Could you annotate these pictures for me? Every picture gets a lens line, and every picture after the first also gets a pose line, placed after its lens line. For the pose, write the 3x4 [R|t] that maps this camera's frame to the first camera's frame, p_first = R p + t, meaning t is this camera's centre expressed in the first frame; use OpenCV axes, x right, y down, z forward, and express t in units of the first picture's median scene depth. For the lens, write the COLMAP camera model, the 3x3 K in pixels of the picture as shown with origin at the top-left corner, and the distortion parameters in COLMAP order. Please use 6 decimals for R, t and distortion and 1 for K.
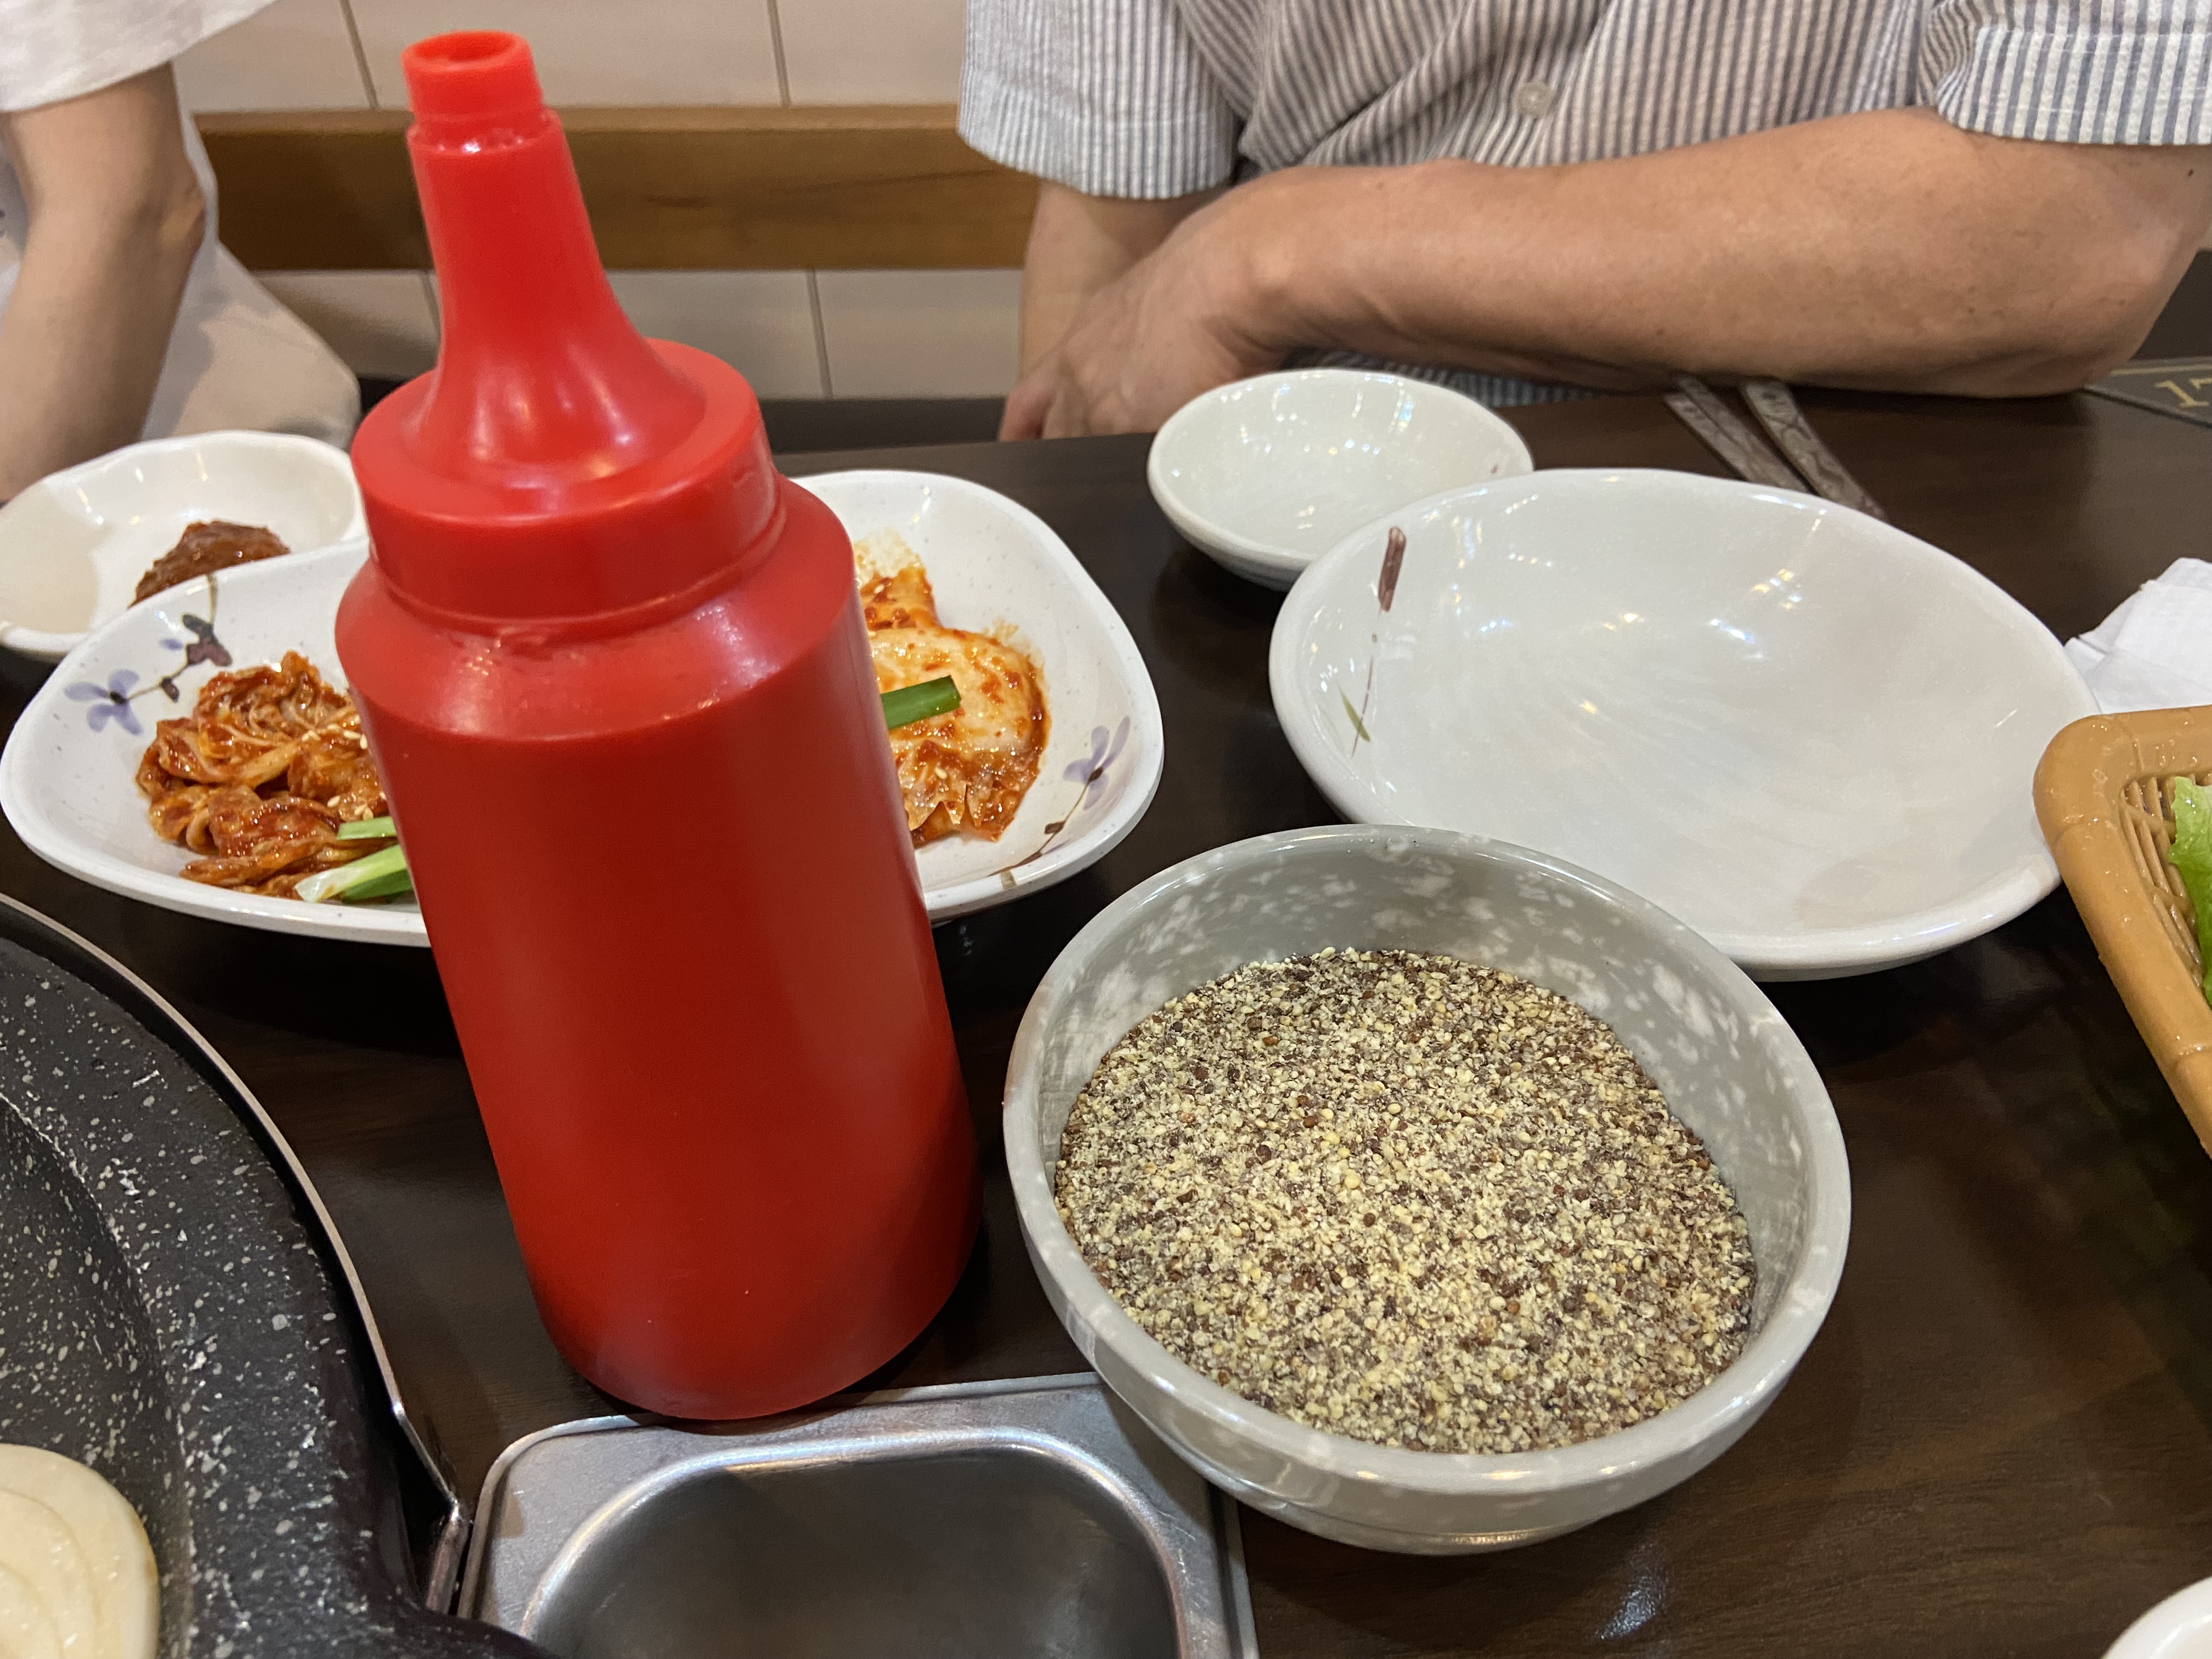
lens RADIAL K [[1663.8, 0, 1099.9], [0, 1663.8, 819.1], [0, 0, 1]] dist [0.141767, -0.195541]
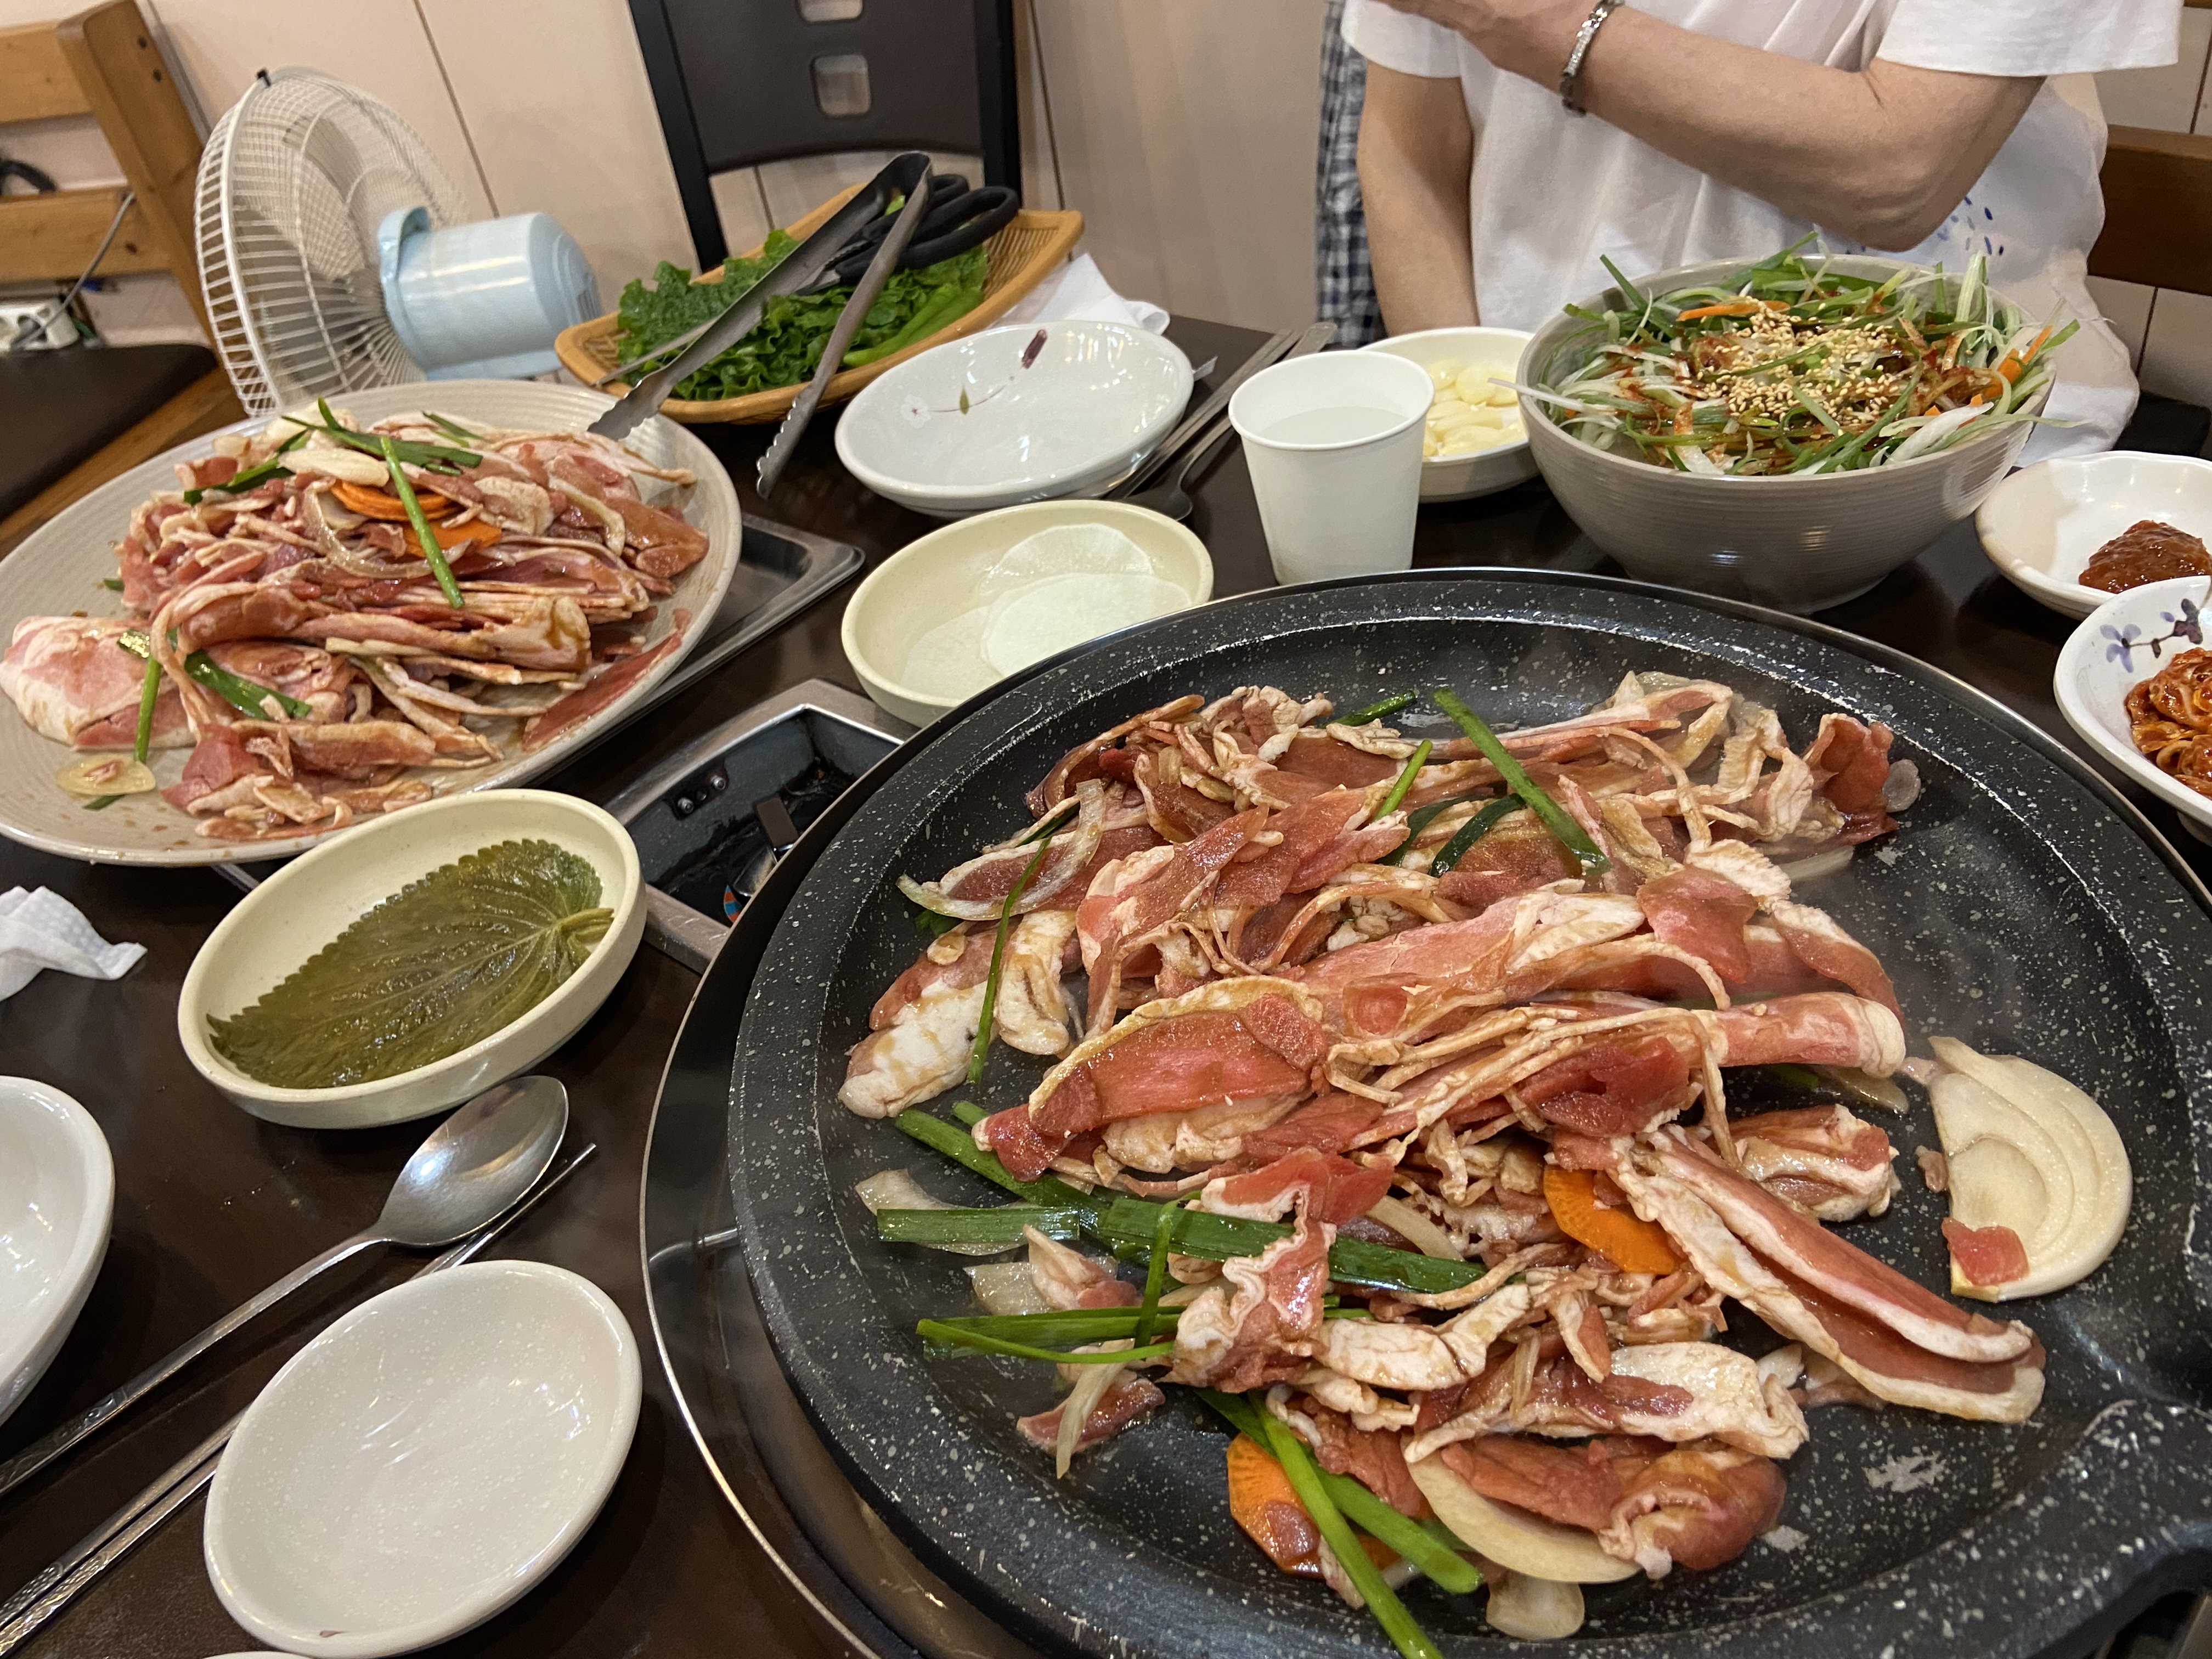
lens RADIAL K [[1663.8, 0, 1099.9], [0, 1663.8, 819.1], [0, 0, 1]] dist [0.141767, -0.195541]
pose [[0.668284, 0.391973, -0.632260, -0.237012], [-0.371769, 0.912150, 0.172540, 0.162746], [0.644347, 0.119749, 0.755299, -0.723606]]
